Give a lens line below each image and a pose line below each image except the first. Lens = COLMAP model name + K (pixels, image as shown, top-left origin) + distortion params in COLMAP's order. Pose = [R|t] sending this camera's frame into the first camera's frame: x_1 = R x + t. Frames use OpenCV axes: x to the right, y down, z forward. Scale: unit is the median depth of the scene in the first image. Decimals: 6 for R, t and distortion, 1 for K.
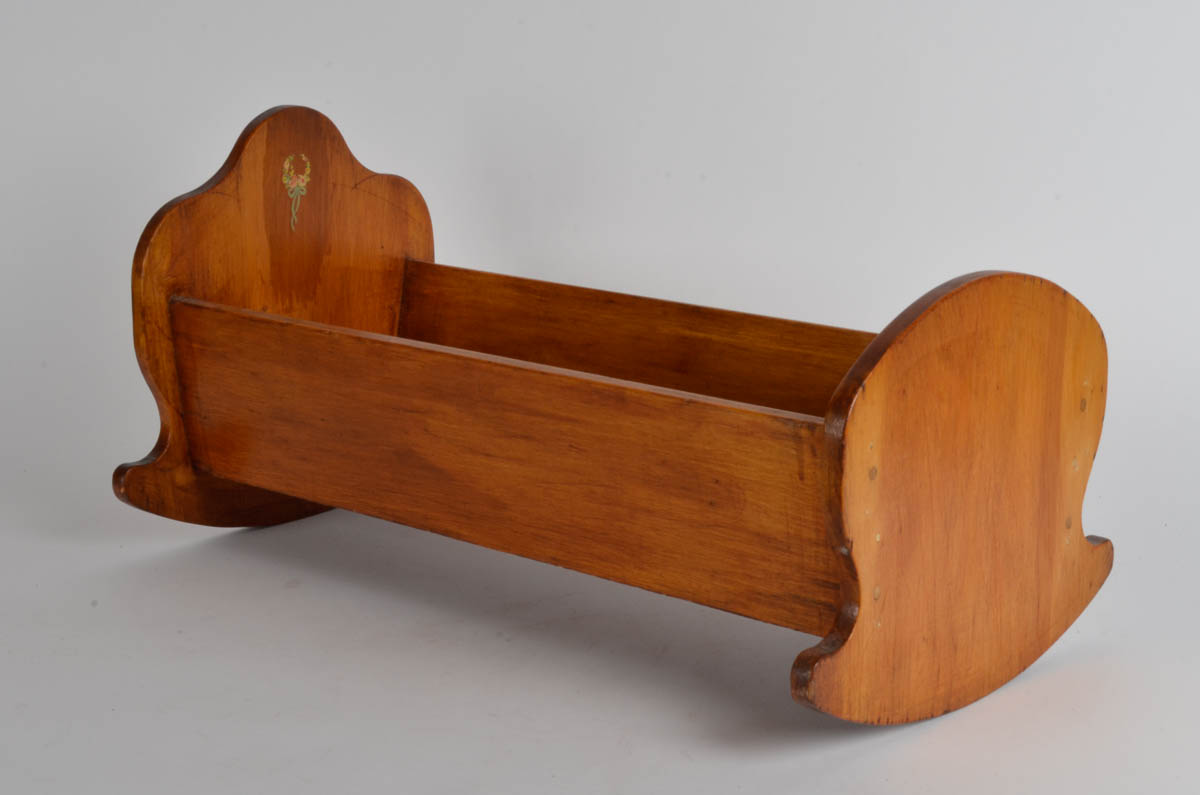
lens RADIAL K [[2388.9, 0, 600.0], [0, 2388.9, 397.5], [0, 0, 1]] dist [-0.018772, 0.050697]
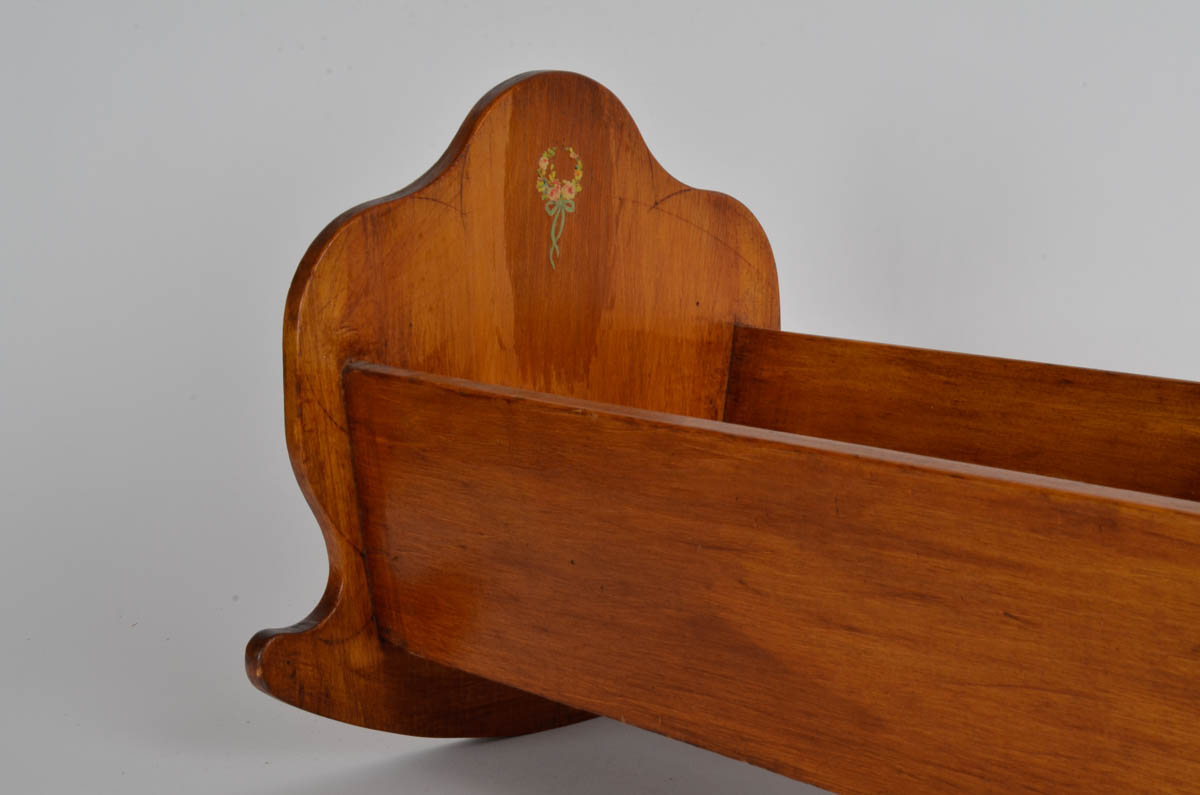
lens RADIAL K [[2486.3, 0, 600.0], [0, 2486.3, 397.5], [0, 0, 1]] dist [0.003615, 0.091903]
pose [[0.987480, 0.013015, -0.157204, -0.013094], [-0.024834, 0.996990, -0.073451, 0.012954], [0.155775, 0.076436, 0.984831, 0.377877]]
